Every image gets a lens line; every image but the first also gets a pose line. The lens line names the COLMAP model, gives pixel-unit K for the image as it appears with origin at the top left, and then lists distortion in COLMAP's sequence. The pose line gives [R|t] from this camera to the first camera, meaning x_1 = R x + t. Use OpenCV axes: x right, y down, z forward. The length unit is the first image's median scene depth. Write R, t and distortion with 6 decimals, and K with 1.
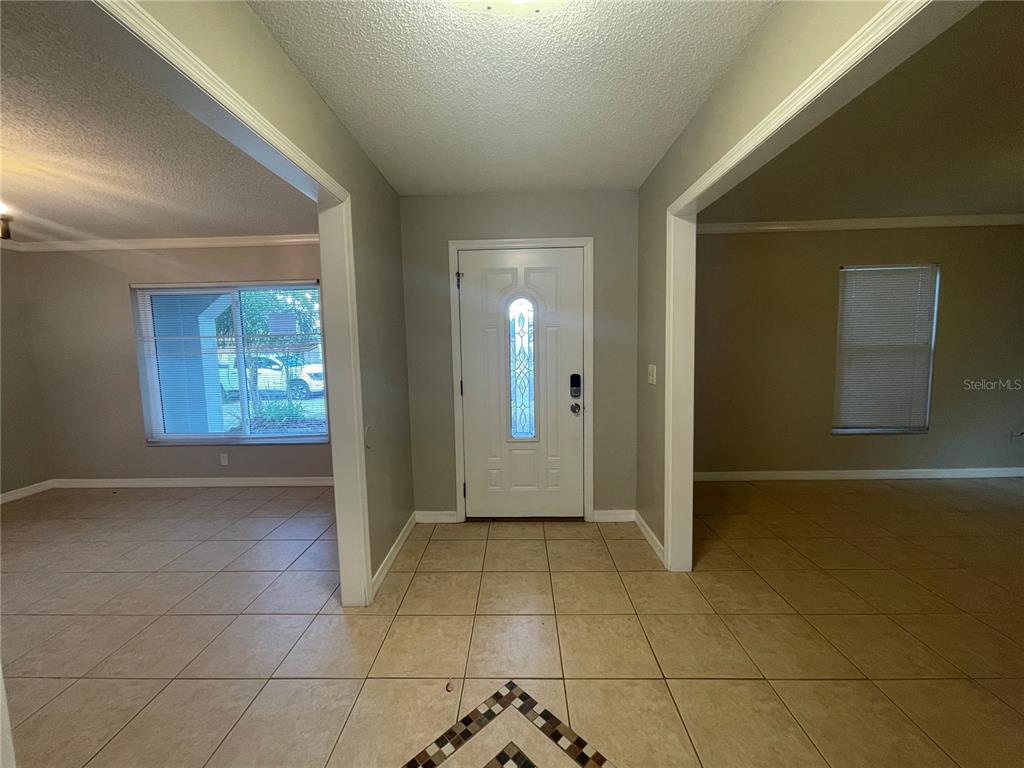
lens RADIAL K [[417.5, 0, 507.8], [0, 417.5, 386.1], [0, 0, 1]] dist [-0.004030, 0.000123]
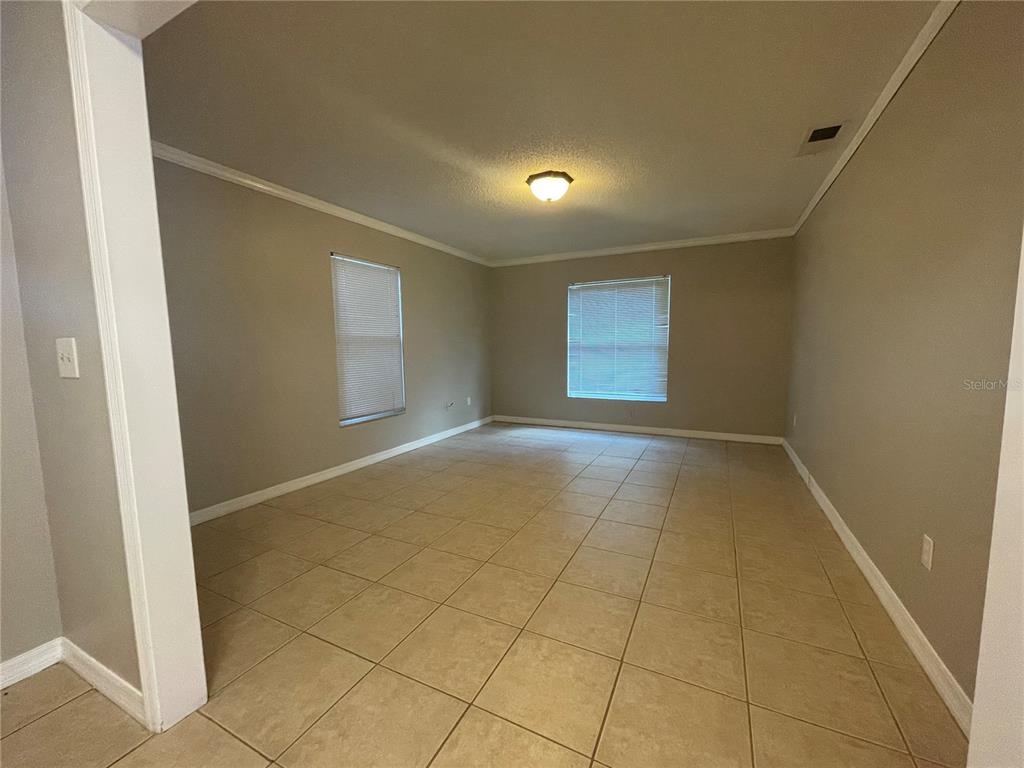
lens RADIAL K [[417.5, 0, 511.3], [0, 417.5, 387.2], [0, 0, 1]] dist [-0.004030, 0.000123]
pose [[0.432629, -0.073436, 0.898576, 0.083844], [0.090356, 0.995191, 0.037829, 0.022749], [-0.897033, 0.064826, 0.437183, 0.207910]]
